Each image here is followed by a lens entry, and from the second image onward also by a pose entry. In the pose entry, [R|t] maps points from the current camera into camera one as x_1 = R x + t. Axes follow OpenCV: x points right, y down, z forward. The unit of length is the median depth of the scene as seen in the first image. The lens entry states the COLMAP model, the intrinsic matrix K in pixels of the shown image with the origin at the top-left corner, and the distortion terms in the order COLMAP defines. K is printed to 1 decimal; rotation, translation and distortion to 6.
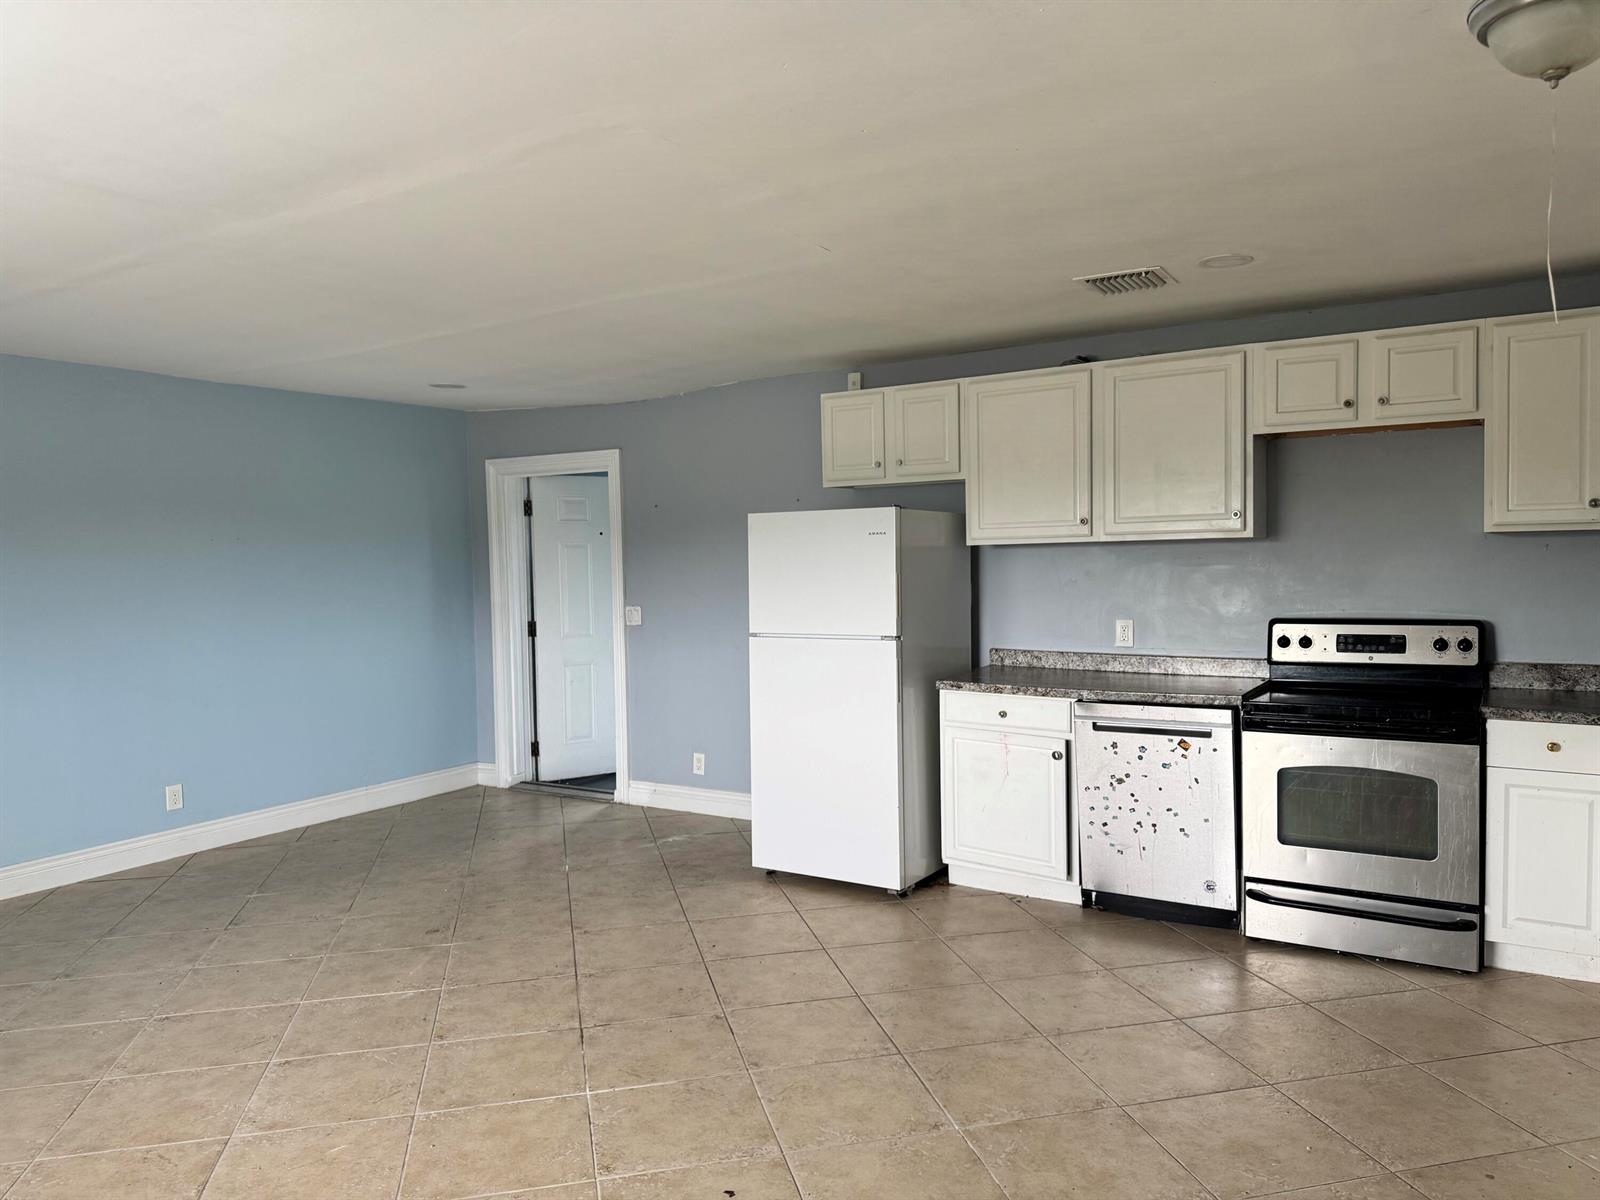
lens RADIAL K [[1148.2, 0, 800.0], [0, 1148.2, 600.0], [0, 0, 1]] dist [0.122586, -0.177678]
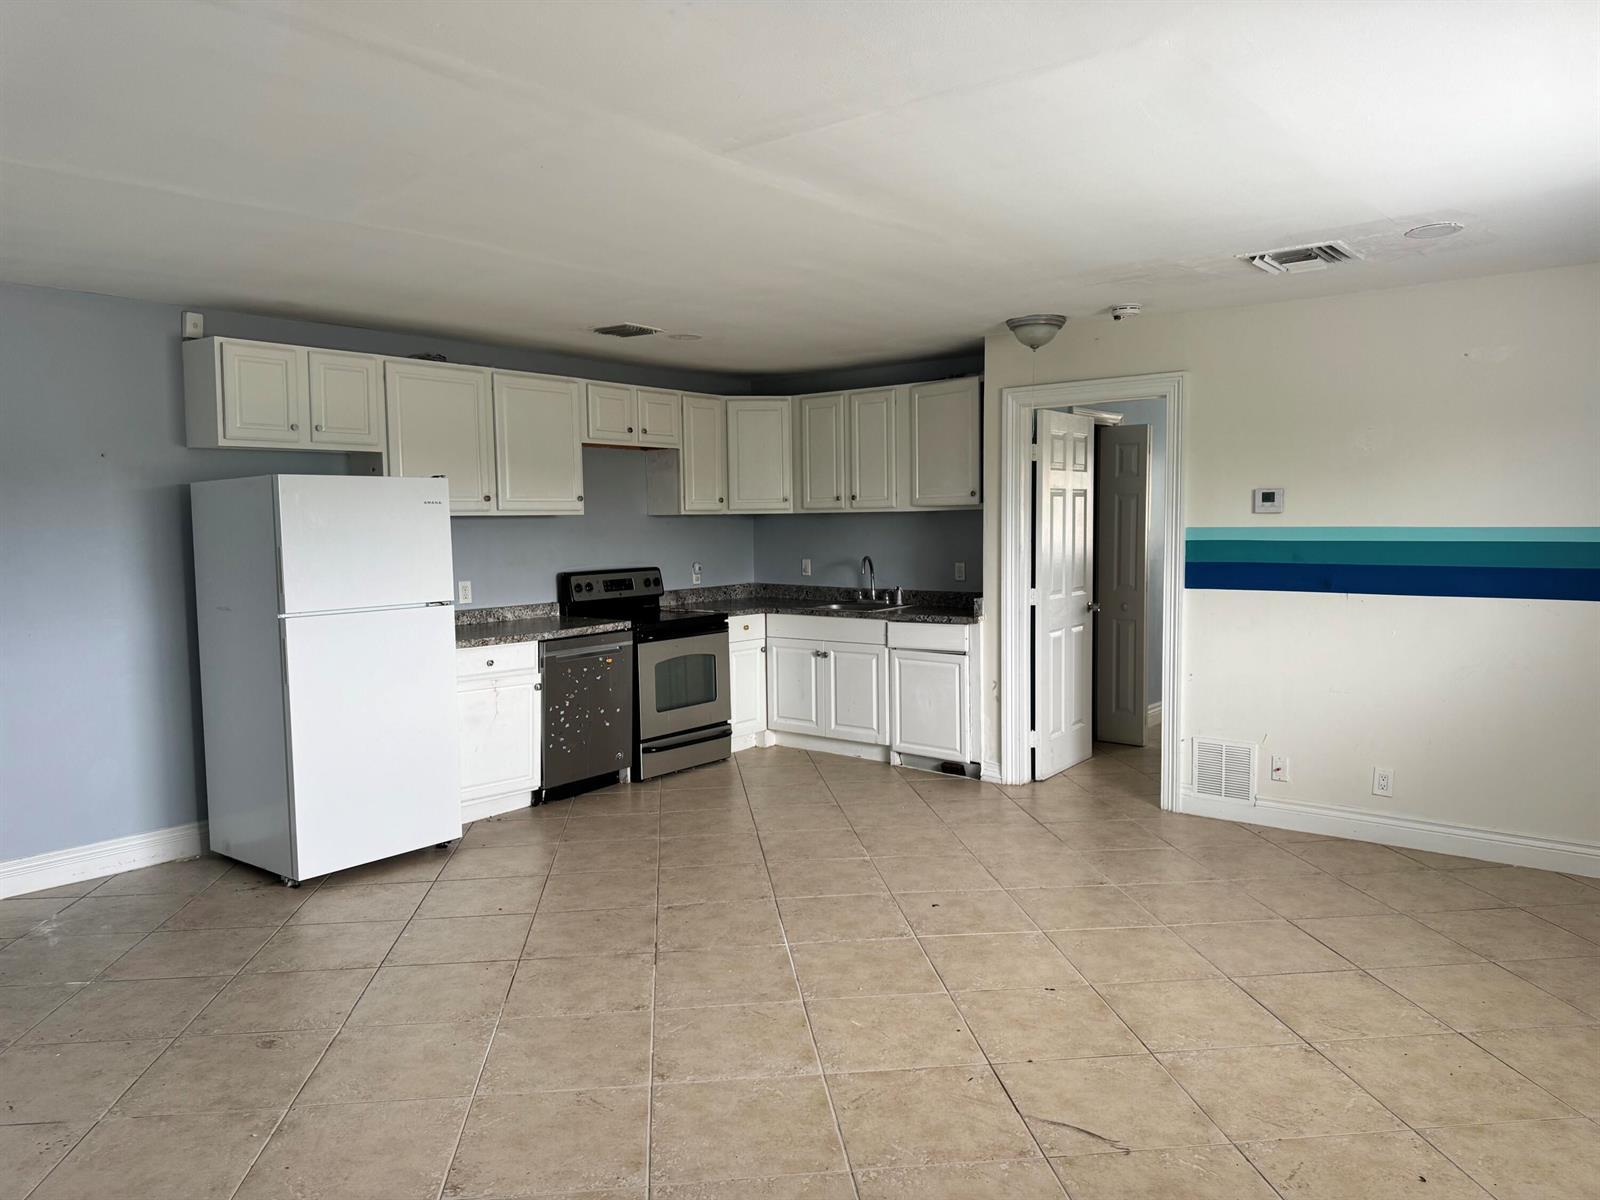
lens RADIAL K [[1148.2, 0, 800.0], [0, 1148.2, 600.0], [0, 0, 1]] dist [0.122586, -0.177678]
pose [[0.089048, -0.052348, 0.994651, -1.015000], [0.051827, 0.997509, 0.047859, -0.003683], [-0.994678, 0.047288, 0.091539, 0.622125]]
